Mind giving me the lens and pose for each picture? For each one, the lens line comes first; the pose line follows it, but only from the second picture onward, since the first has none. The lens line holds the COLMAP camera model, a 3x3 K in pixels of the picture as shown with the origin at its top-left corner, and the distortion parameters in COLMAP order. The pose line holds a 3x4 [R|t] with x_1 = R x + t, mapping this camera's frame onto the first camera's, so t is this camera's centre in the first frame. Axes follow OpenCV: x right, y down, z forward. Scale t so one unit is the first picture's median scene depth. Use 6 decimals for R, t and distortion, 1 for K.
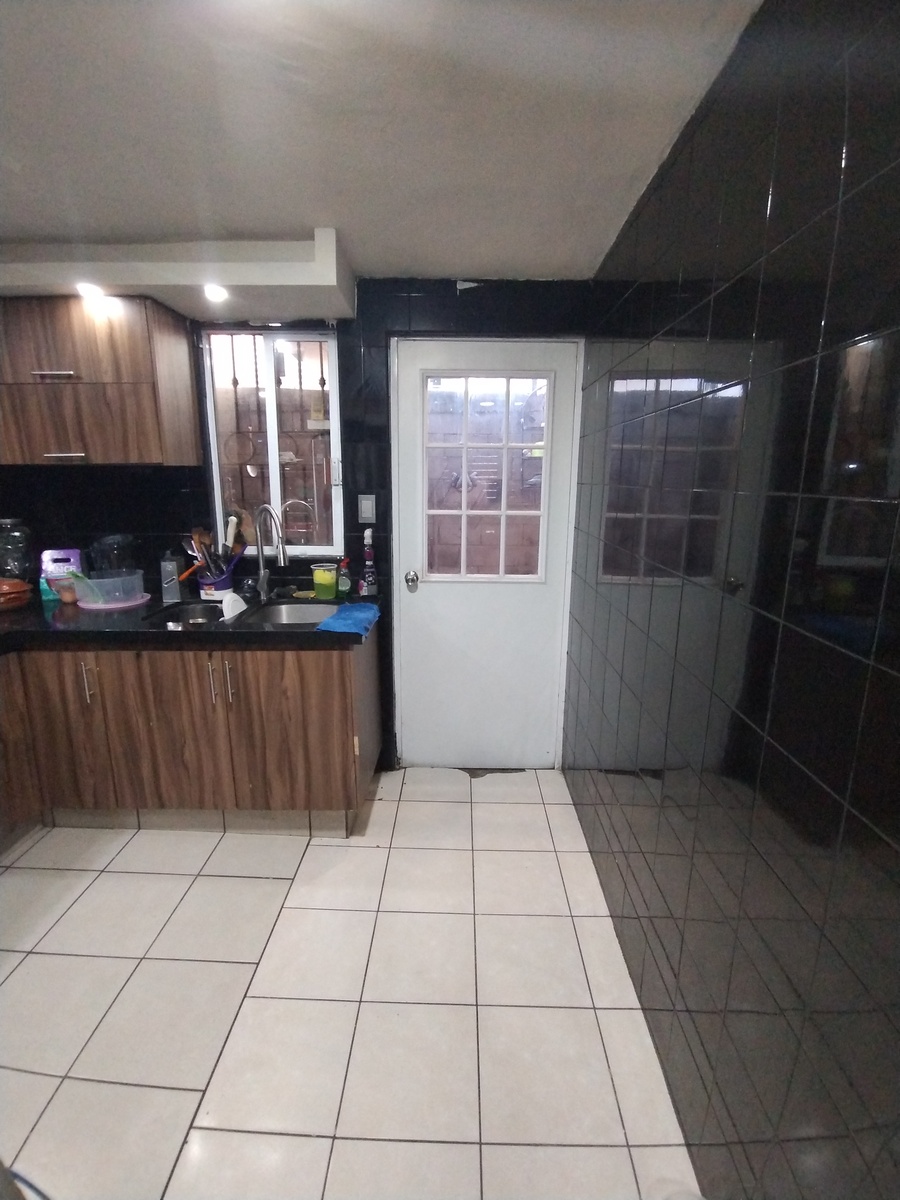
lens RADIAL K [[551.8, 0, 446.9], [0, 551.8, 601.5], [0, 0, 1]] dist [-0.013773, 0.003108]
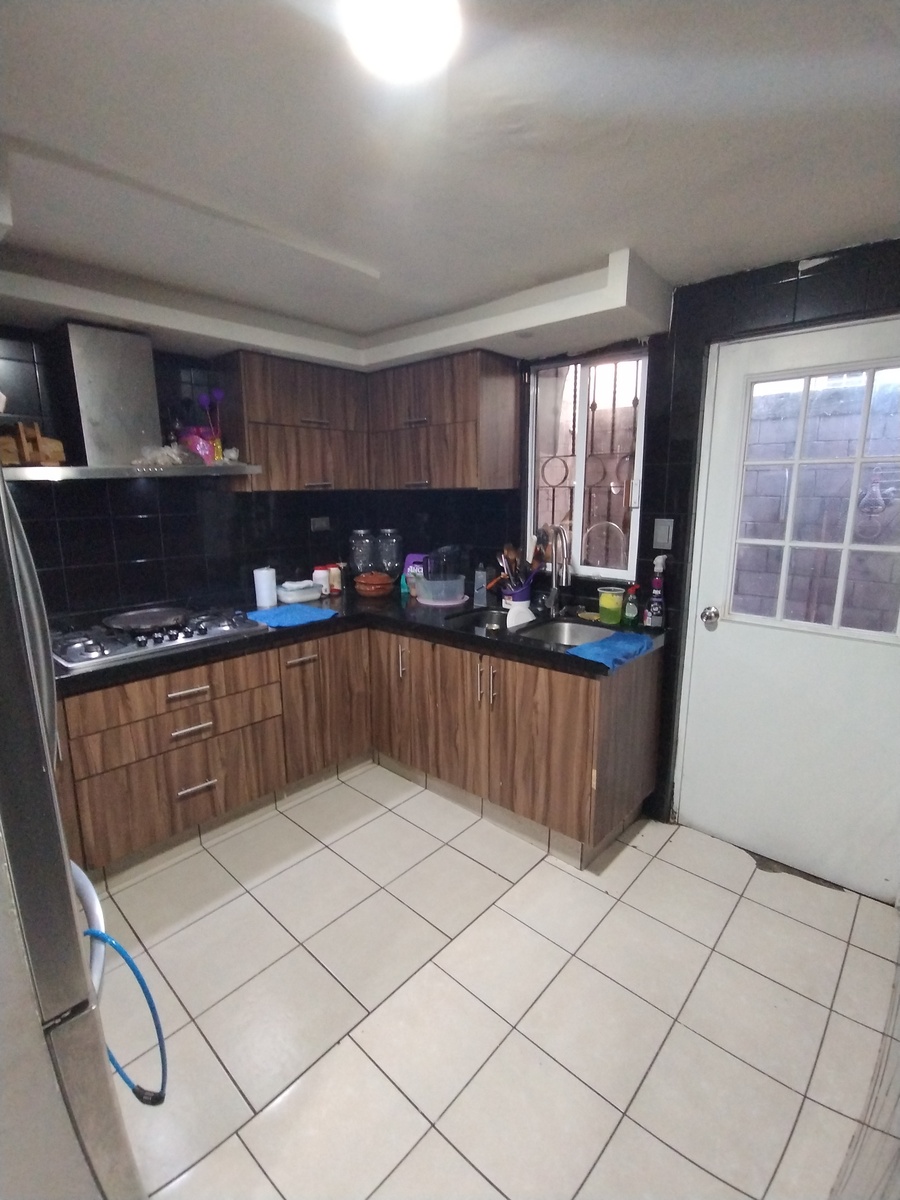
lens RADIAL K [[551.8, 0, 444.7], [0, 551.8, 601.2], [0, 0, 1]] dist [-0.013773, 0.003108]
pose [[0.749565, 0.121764, -0.650635, 0.209871], [-0.136766, 0.990215, 0.027754, -0.033637], [0.647647, 0.068182, 0.758884, 0.075434]]
